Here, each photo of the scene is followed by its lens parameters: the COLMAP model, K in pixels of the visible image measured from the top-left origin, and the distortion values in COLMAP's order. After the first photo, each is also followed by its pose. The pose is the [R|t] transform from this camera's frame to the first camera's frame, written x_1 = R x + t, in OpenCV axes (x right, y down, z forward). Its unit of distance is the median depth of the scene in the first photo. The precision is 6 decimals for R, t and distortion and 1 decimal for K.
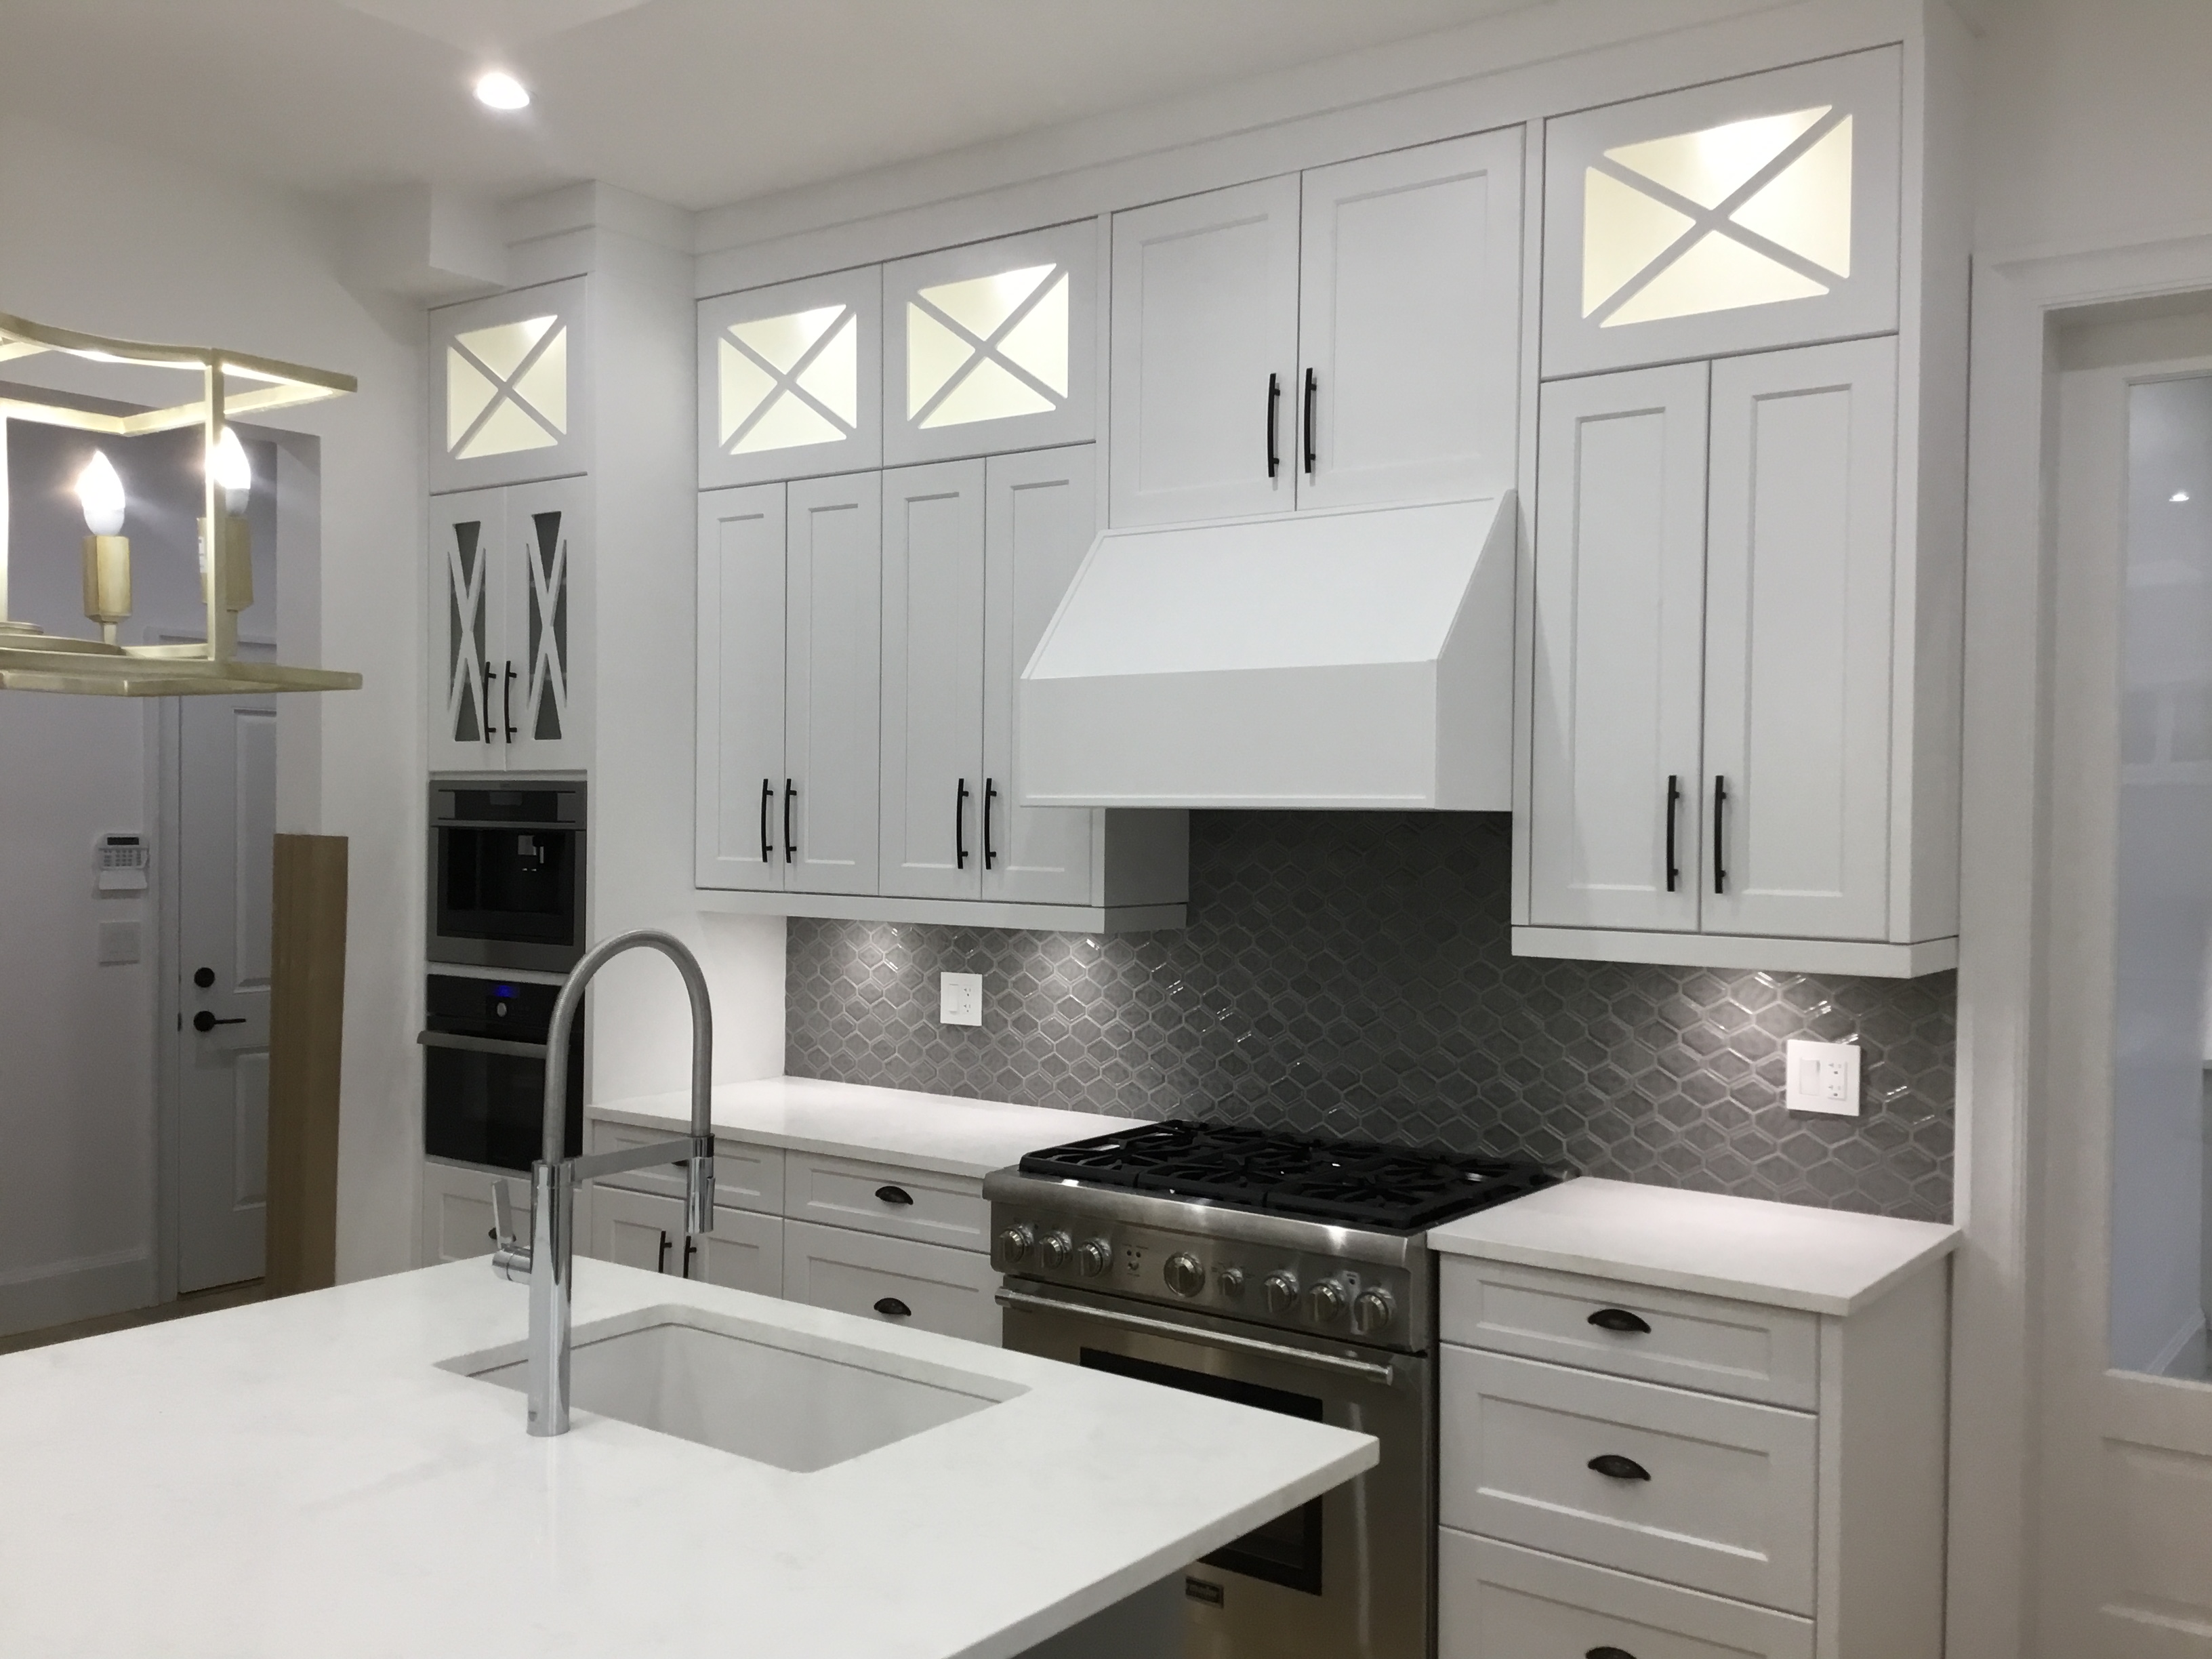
lens RADIAL K [[1985.2, 0, 1106.0], [0, 1985.2, 829.5], [0, 0, 1]] dist [0.136098, -0.254453]
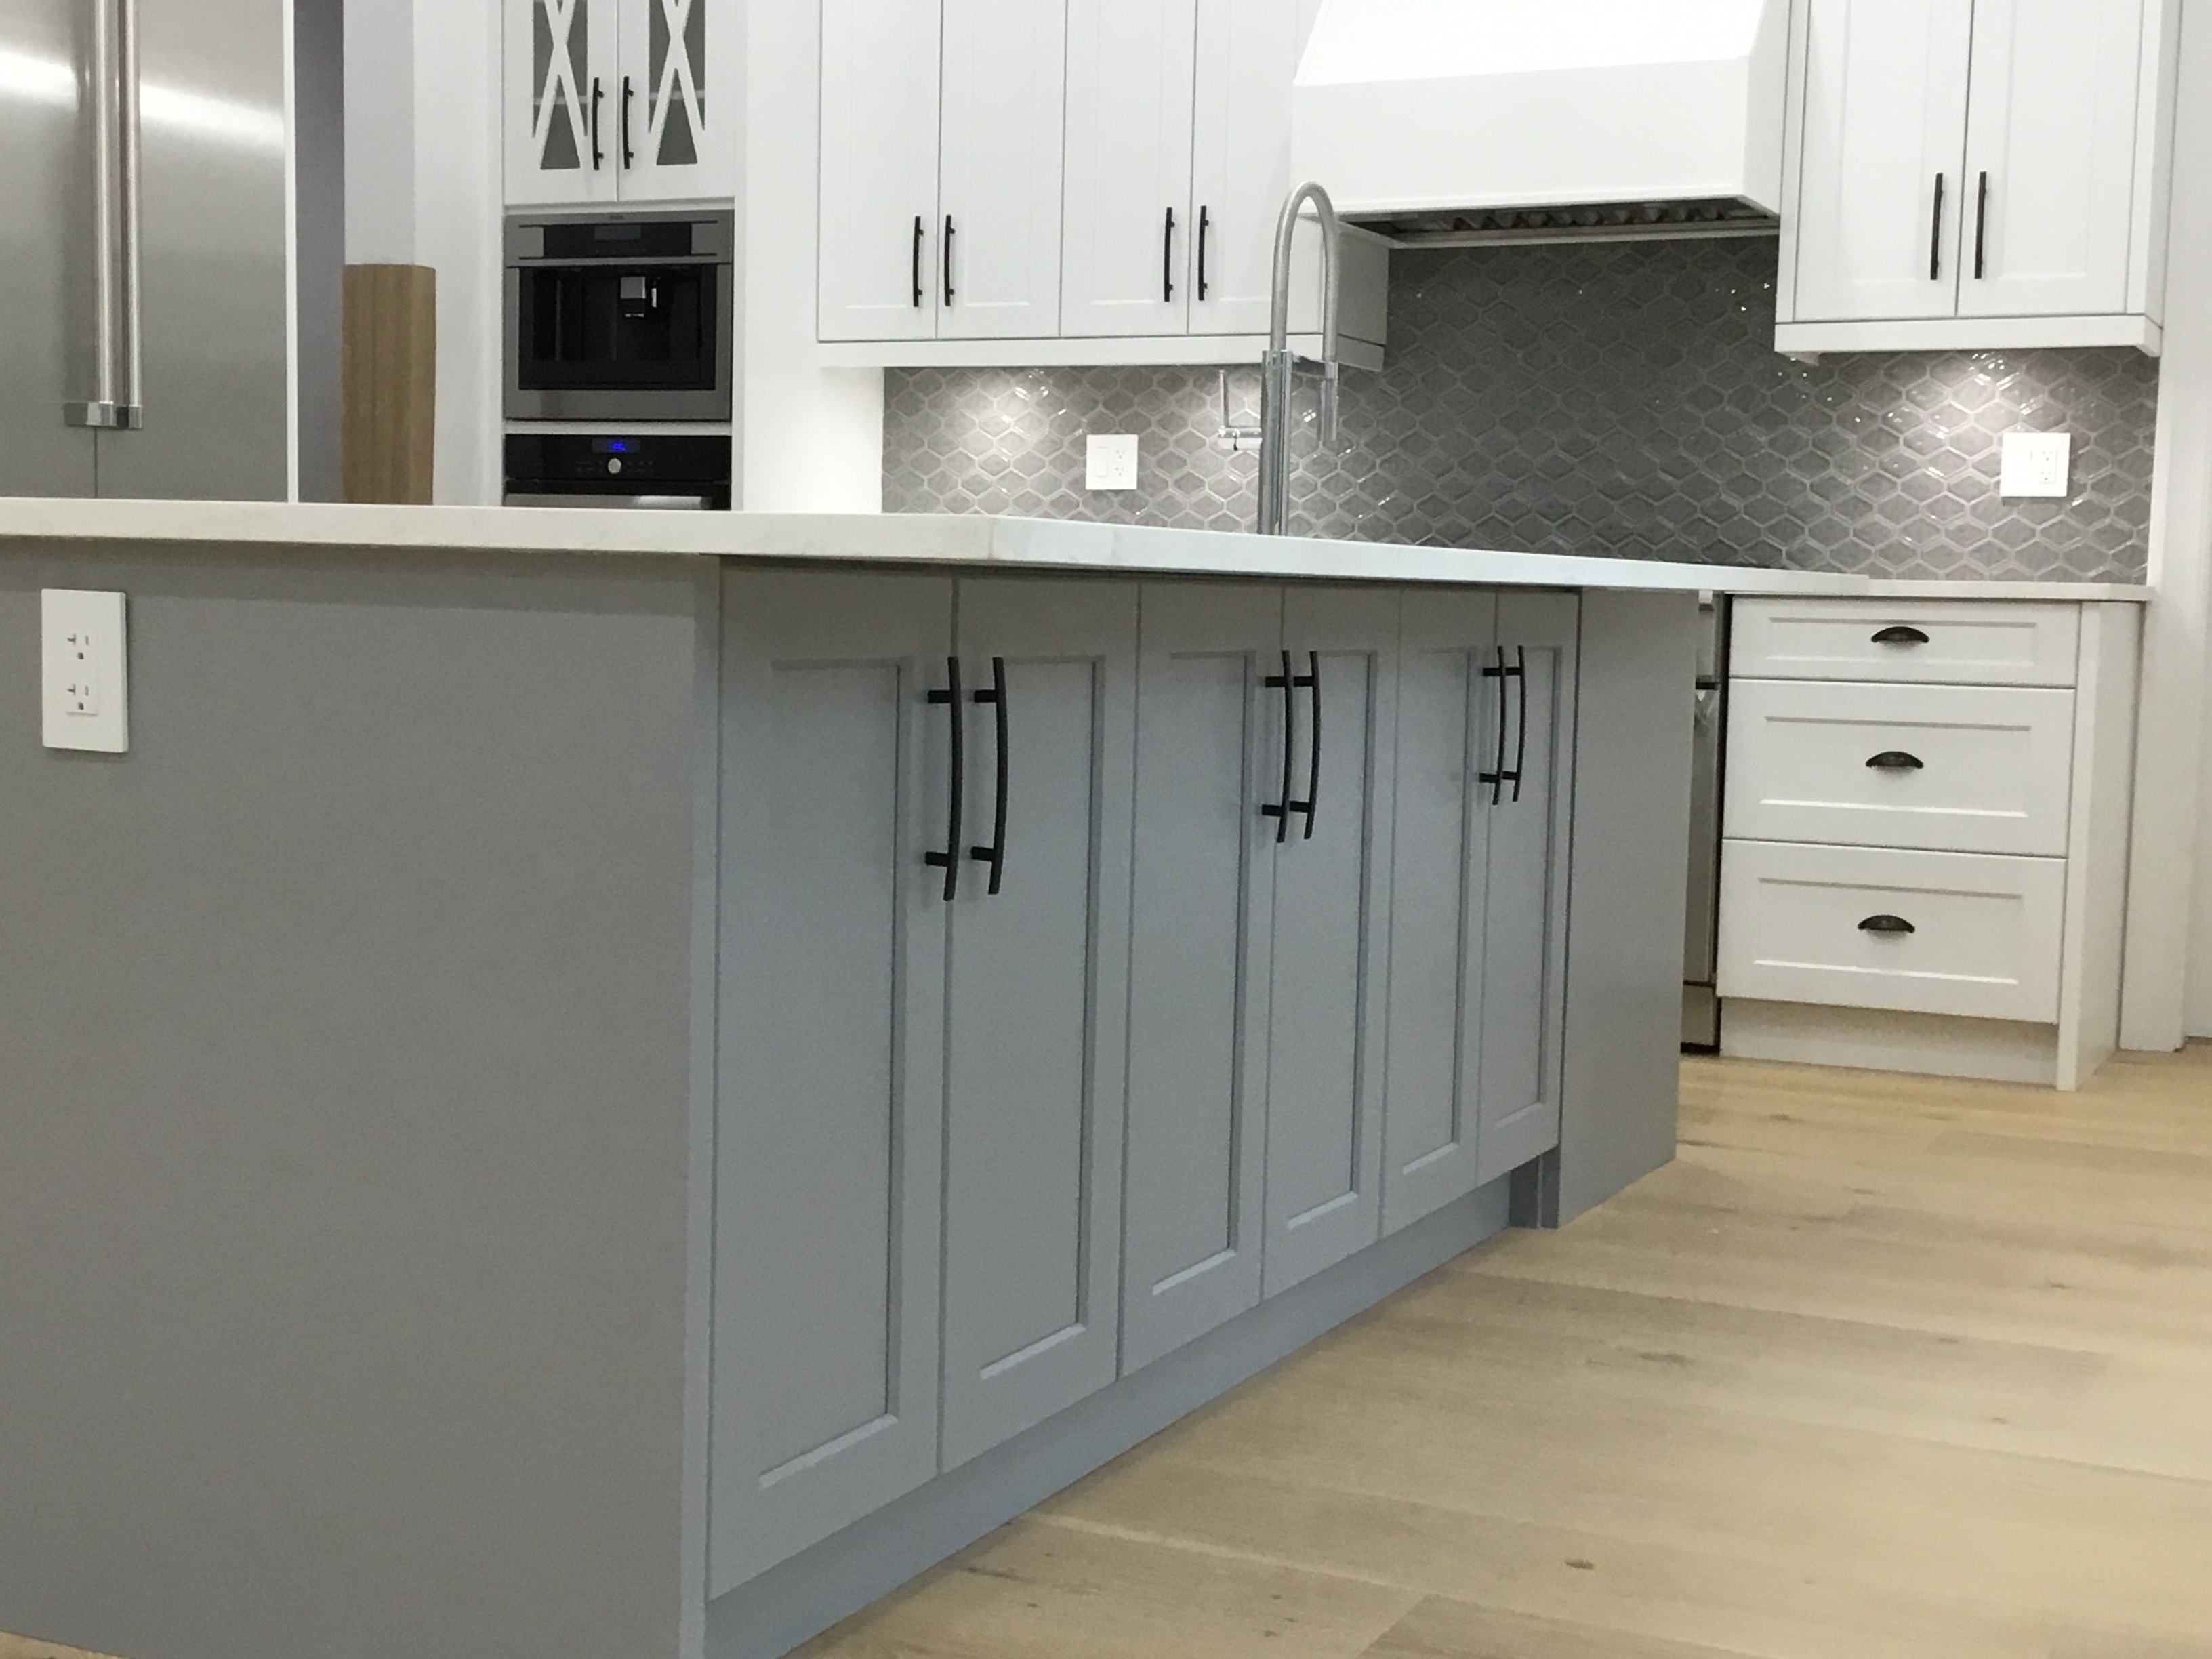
lens RADIAL K [[3043.3, 0, 1106.0], [0, 3043.3, 829.5], [0, 0, 1]] dist [0.102105, 0.009405]
pose [[0.980712, -0.004268, 0.195410, -0.451055], [-0.010255, 0.997261, 0.073250, 0.192122], [-0.195187, -0.073841, 0.977982, -0.542077]]
